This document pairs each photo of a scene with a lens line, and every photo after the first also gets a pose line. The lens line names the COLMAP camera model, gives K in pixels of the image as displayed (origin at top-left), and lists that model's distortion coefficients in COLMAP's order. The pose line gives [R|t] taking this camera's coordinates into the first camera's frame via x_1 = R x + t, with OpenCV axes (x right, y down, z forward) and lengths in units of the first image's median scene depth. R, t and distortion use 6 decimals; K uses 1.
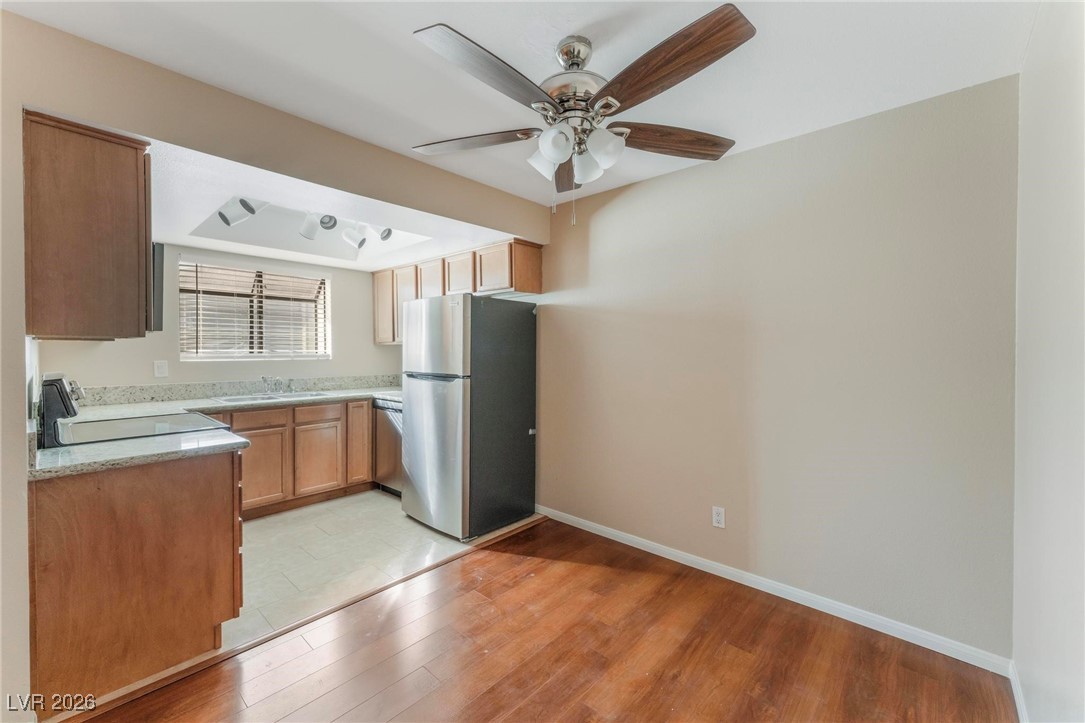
lens RADIAL K [[440.3, 0, 538.7], [0, 440.3, 354.8], [0, 0, 1]] dist [-0.000757, 0.000020]
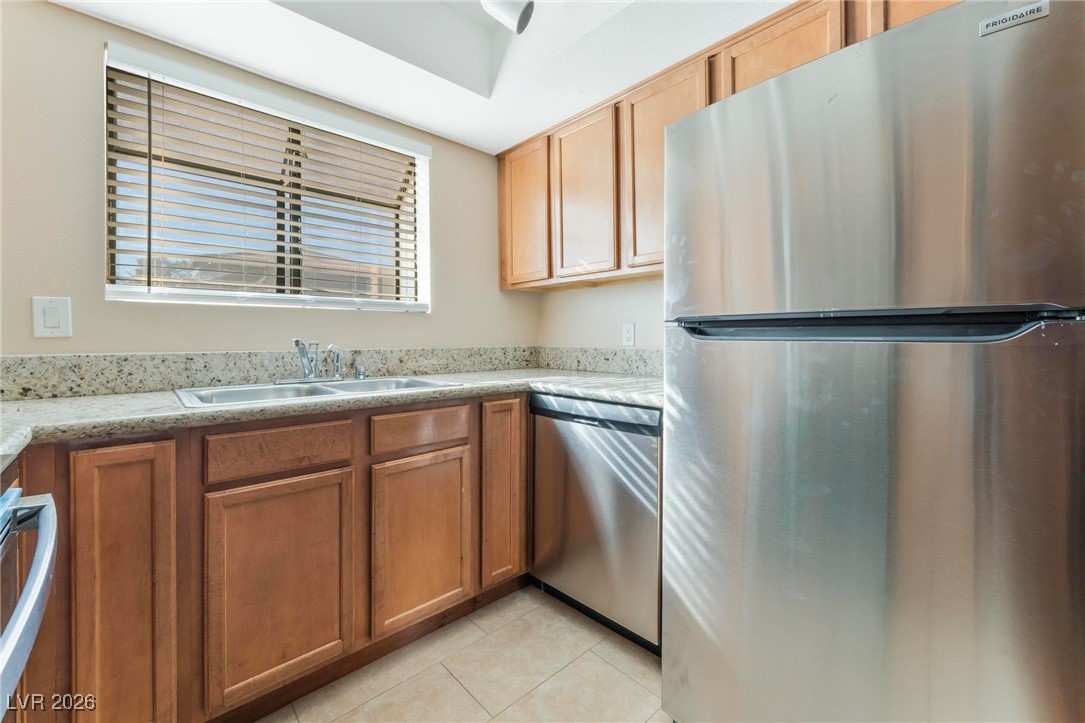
lens RADIAL K [[449.5, 0, 539.3], [0, 449.5, 336.5], [0, 0, 1]] dist [-0.000889, -0.000133]
pose [[0.995324, -0.005306, -0.096443, -0.329691], [0.003941, 0.999890, -0.014333, 0.049740], [0.096508, 0.013886, 0.995235, 0.553163]]
